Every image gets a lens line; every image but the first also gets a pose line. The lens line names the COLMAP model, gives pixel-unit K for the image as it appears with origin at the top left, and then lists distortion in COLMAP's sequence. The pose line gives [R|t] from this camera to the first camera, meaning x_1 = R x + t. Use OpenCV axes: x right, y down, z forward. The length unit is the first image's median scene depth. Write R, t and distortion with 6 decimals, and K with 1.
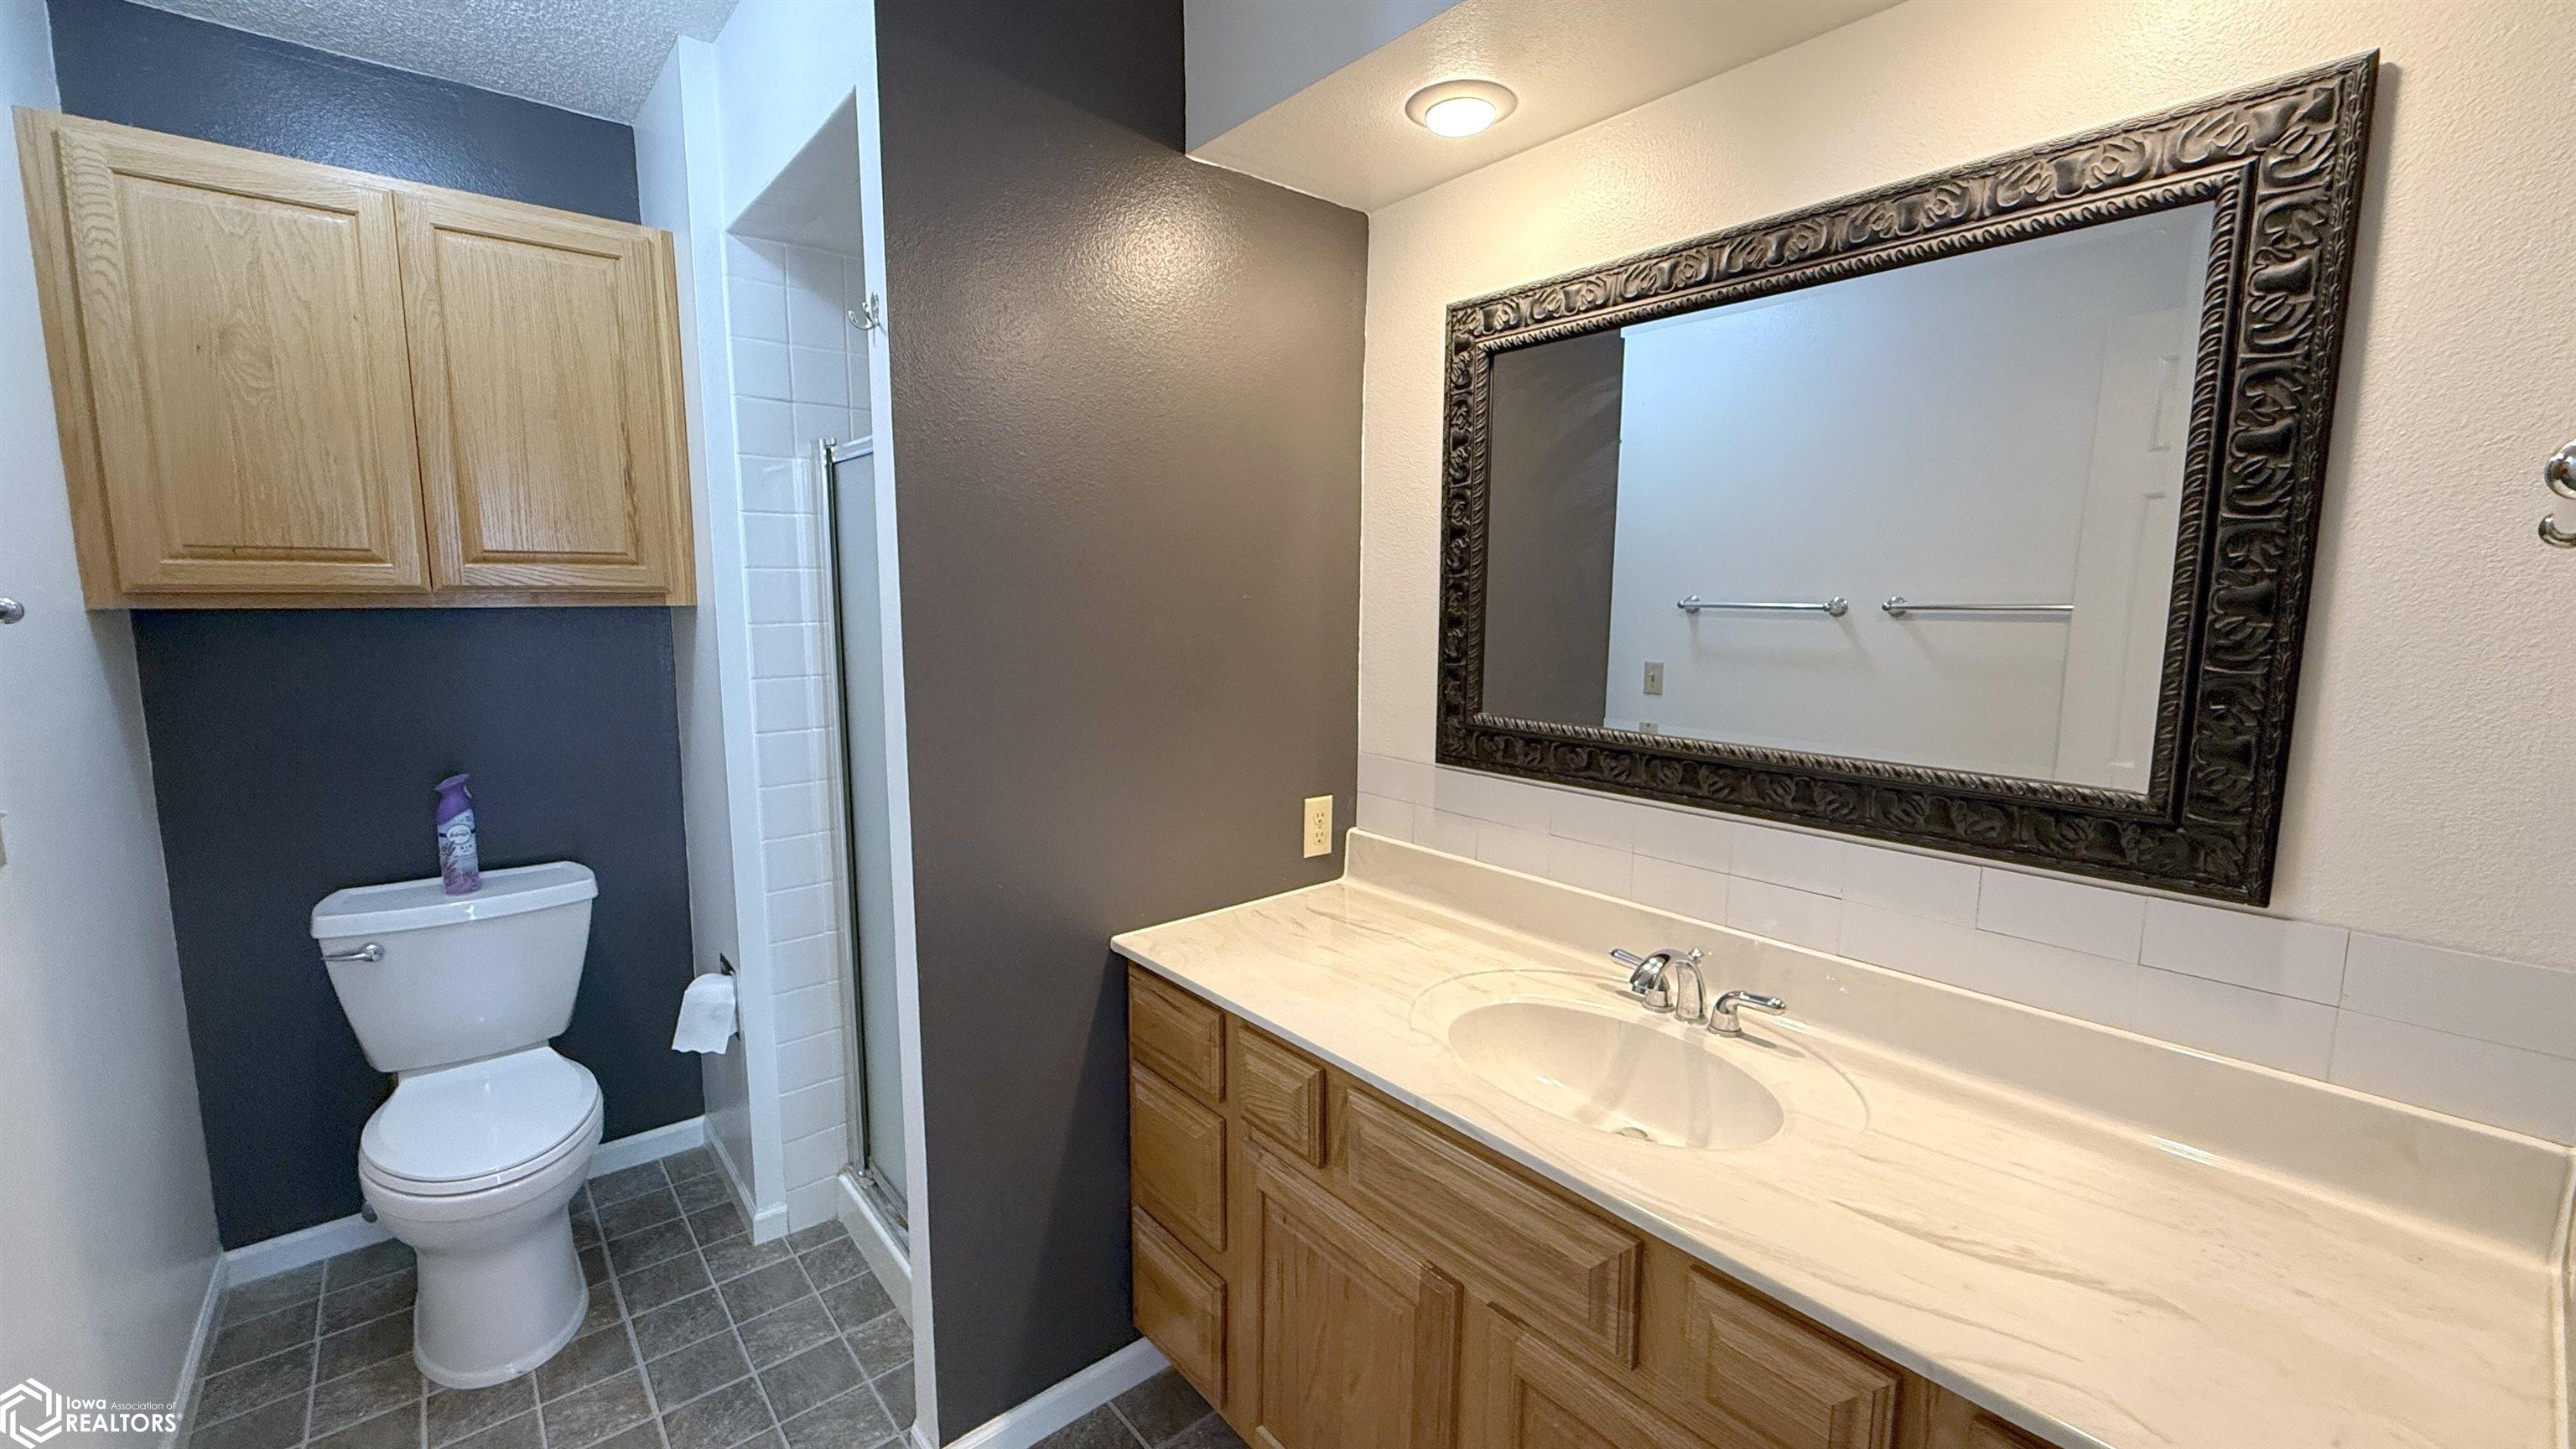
lens RADIAL K [[1028.9, 0, 1282.9], [0, 1028.9, 722.3], [0, 0, 1]] dist [-0.000368, -0.000474]
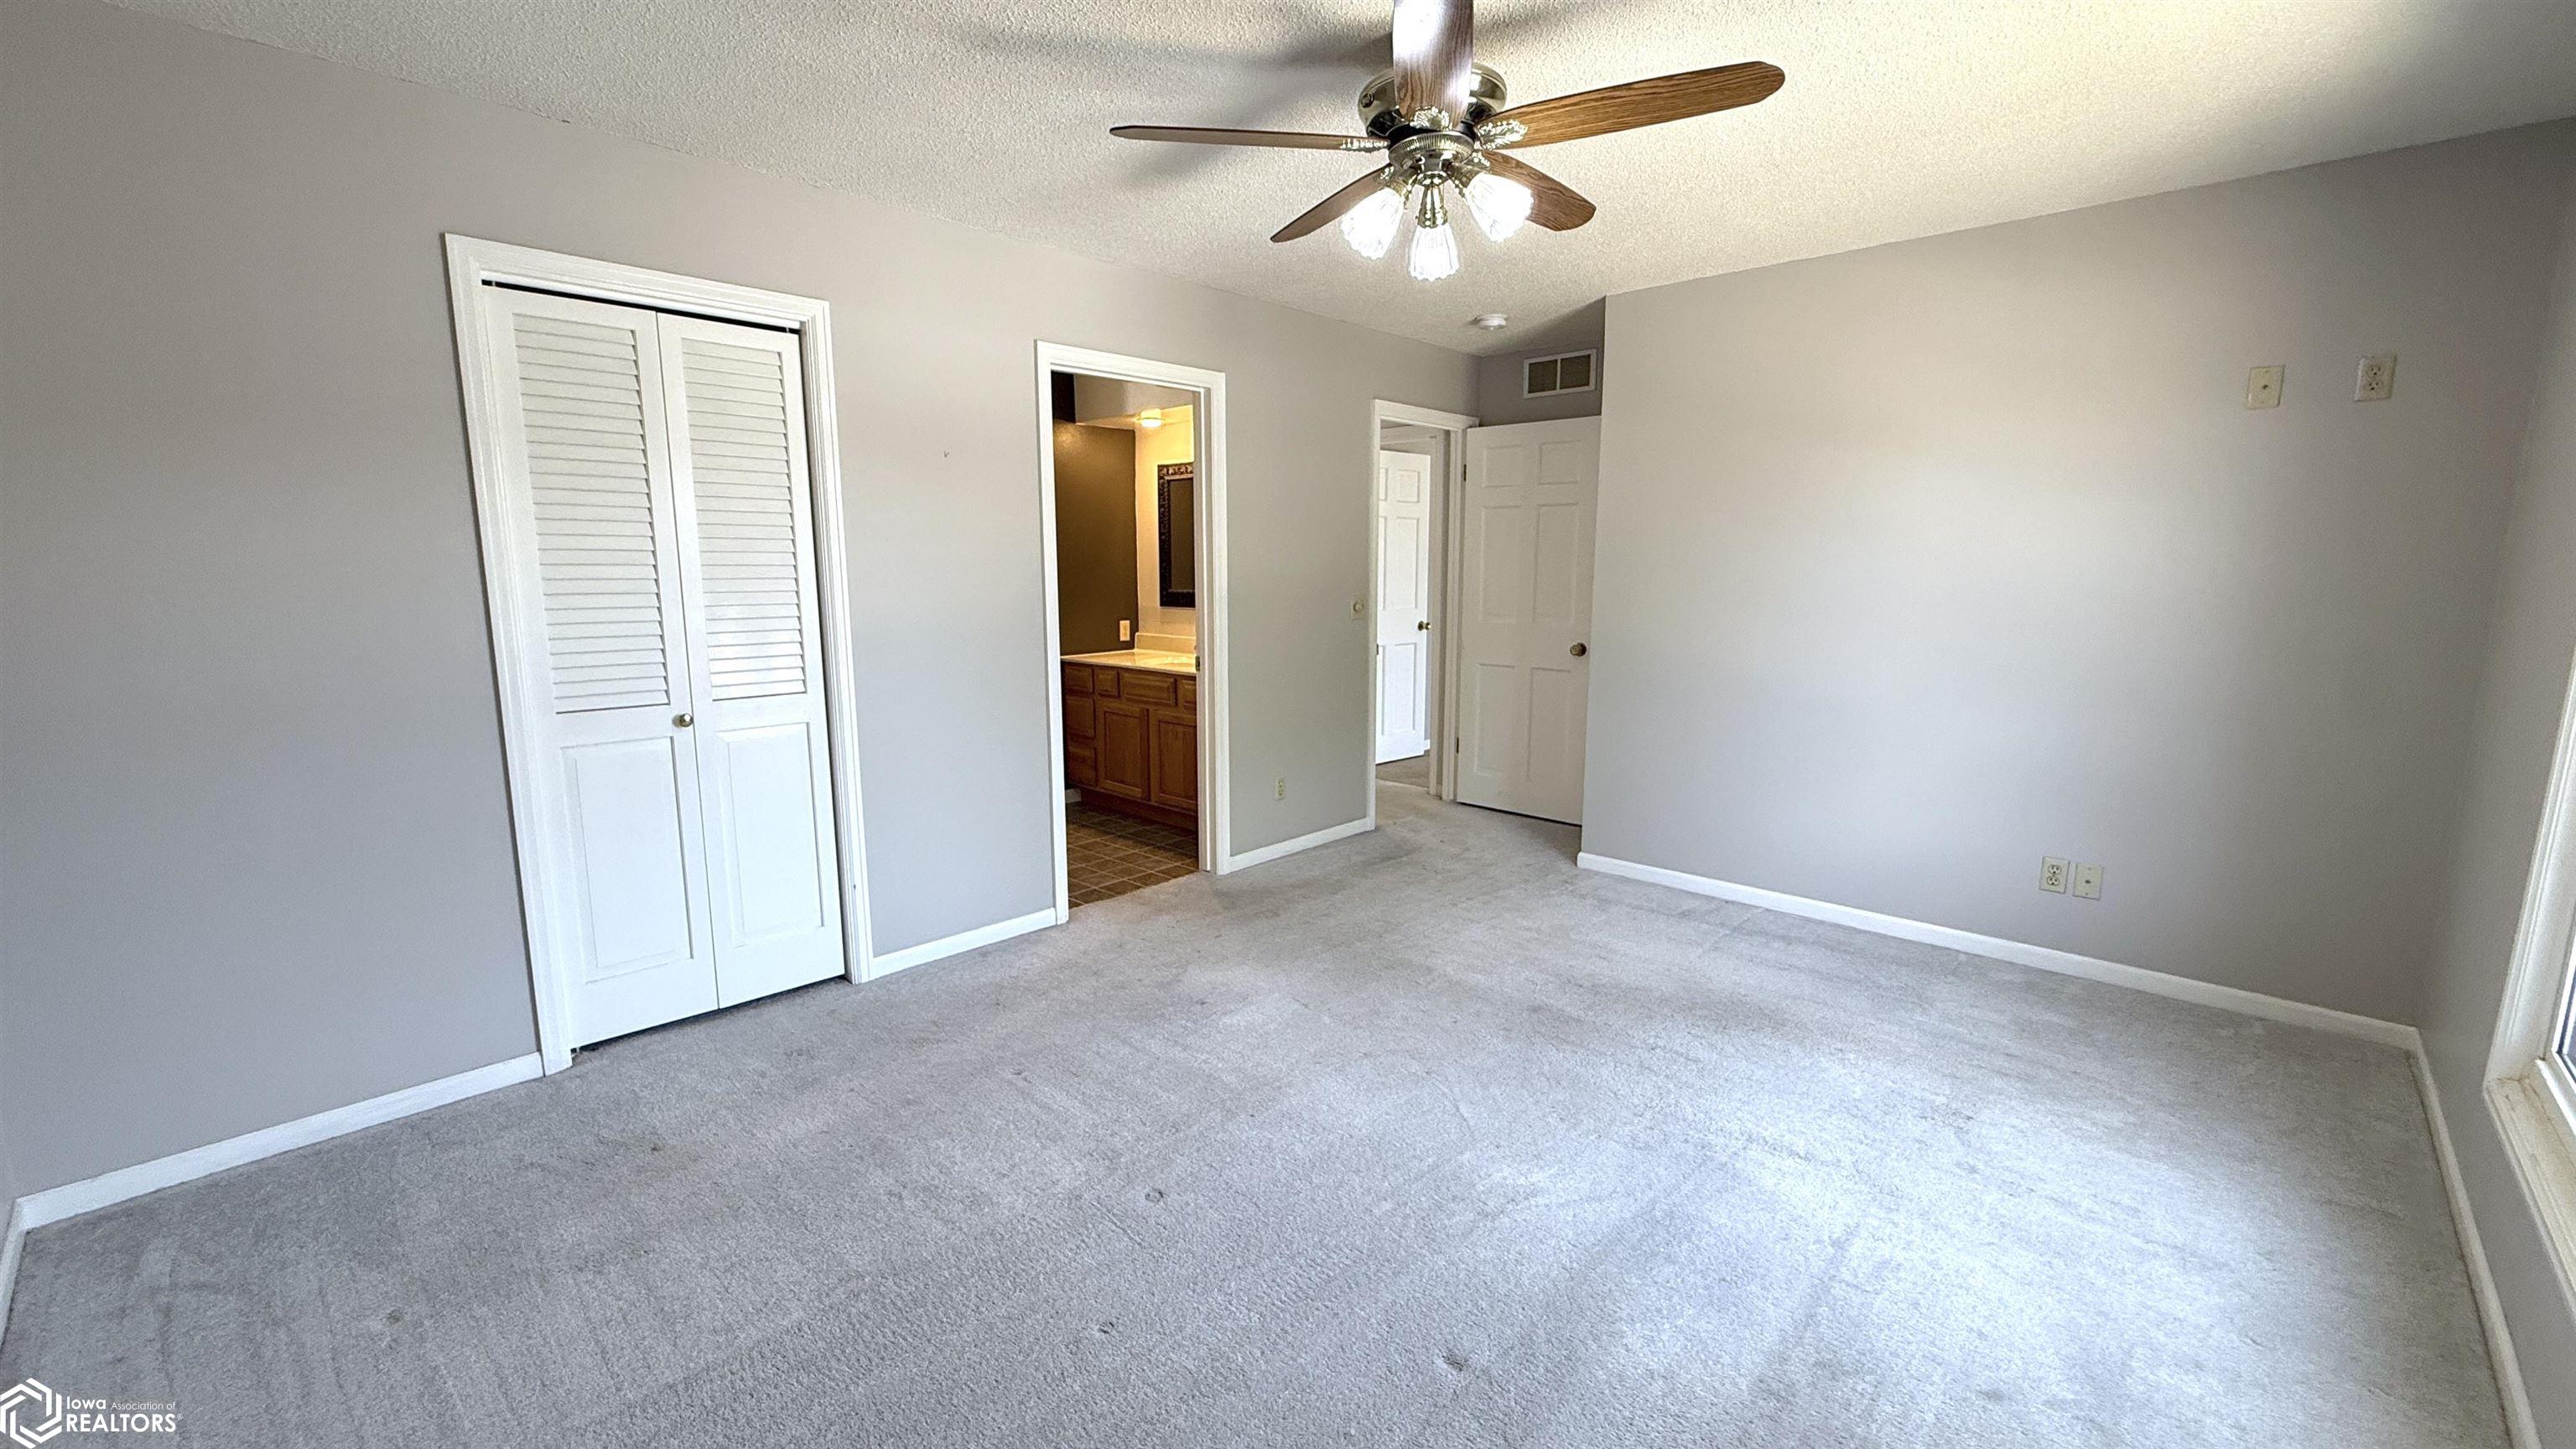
lens RADIAL K [[1028.9, 0, 1282.9], [0, 1028.9, 722.3], [0, 0, 1]] dist [-0.000368, -0.000474]
pose [[0.993483, -0.021487, 0.111933, 0.164627], [0.018179, 0.999370, 0.030493, 0.311778], [-0.112518, -0.028260, 0.993248, -2.233329]]
